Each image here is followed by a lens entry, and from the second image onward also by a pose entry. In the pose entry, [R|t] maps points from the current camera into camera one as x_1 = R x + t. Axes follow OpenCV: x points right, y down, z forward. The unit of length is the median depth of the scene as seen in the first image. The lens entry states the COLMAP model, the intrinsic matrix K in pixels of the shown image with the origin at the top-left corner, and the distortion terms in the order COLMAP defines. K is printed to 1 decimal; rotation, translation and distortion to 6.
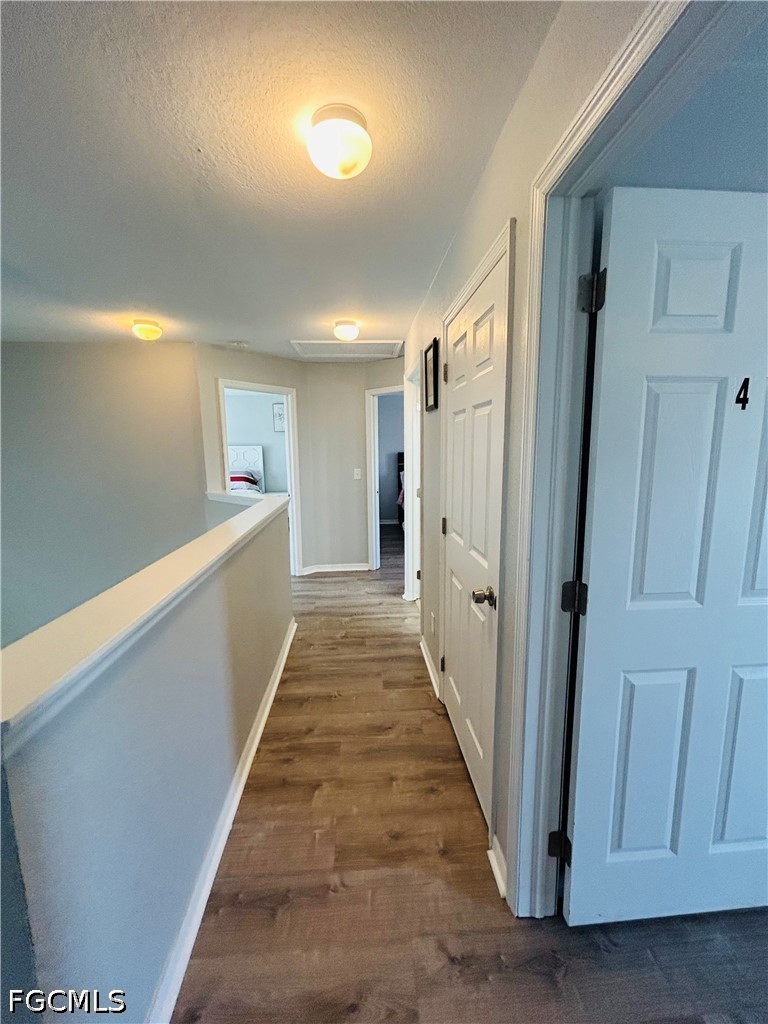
lens RADIAL K [[414.1, 0, 385.7], [0, 414.1, 508.3], [0, 0, 1]] dist [-0.000660, 0.001715]
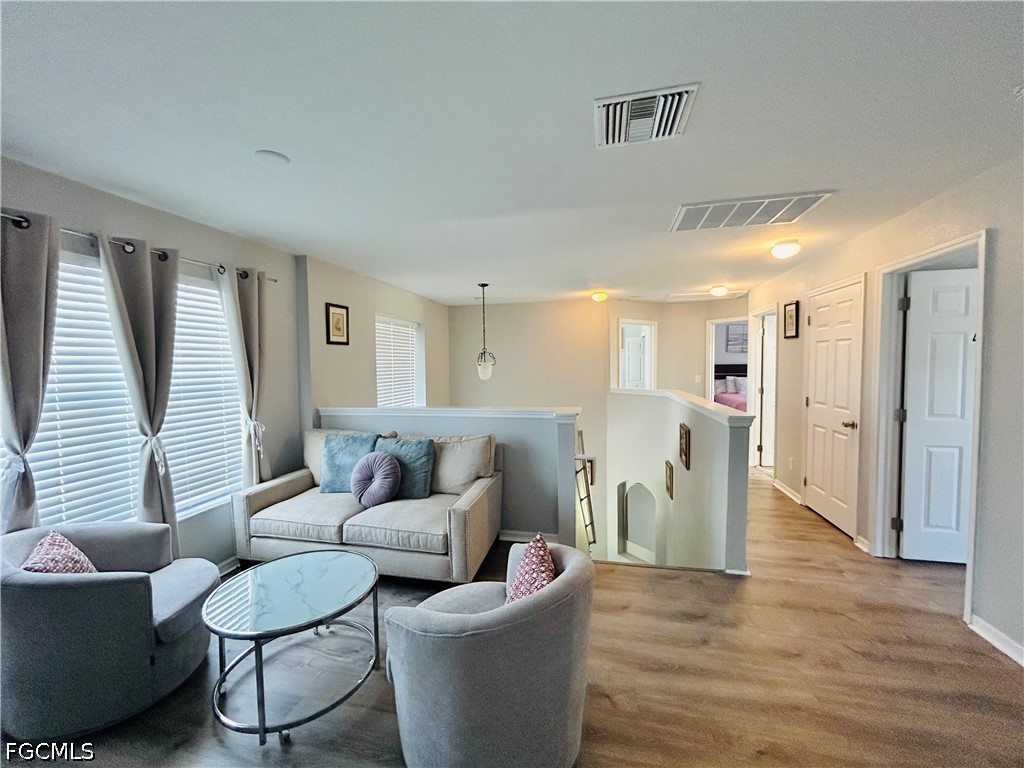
lens RADIAL K [[414.1, 0, 510.2], [0, 414.1, 382.7], [0, 0, 1]] dist [-0.000660, 0.001715]
pose [[0.956402, 0.012960, -0.291765, -0.670350], [-0.040705, 0.995179, -0.089226, 0.203465], [0.289202, 0.097213, 0.952319, -1.306147]]
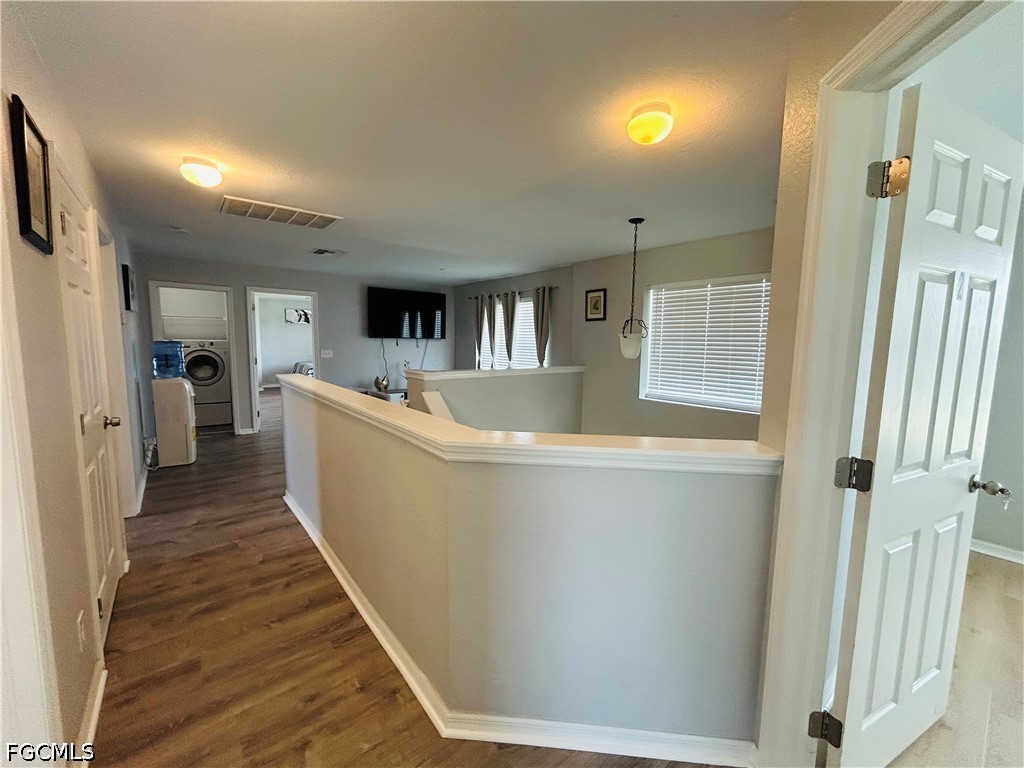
lens RADIAL K [[414.1, 0, 510.1], [0, 414.1, 384.4], [0, 0, 1]] dist [-0.000660, 0.001715]
pose [[-0.822746, 0.061951, -0.565023, -0.093899], [-0.088077, 0.968142, 0.234401, -0.318477], [0.561544, 0.242618, -0.791079, 2.328043]]
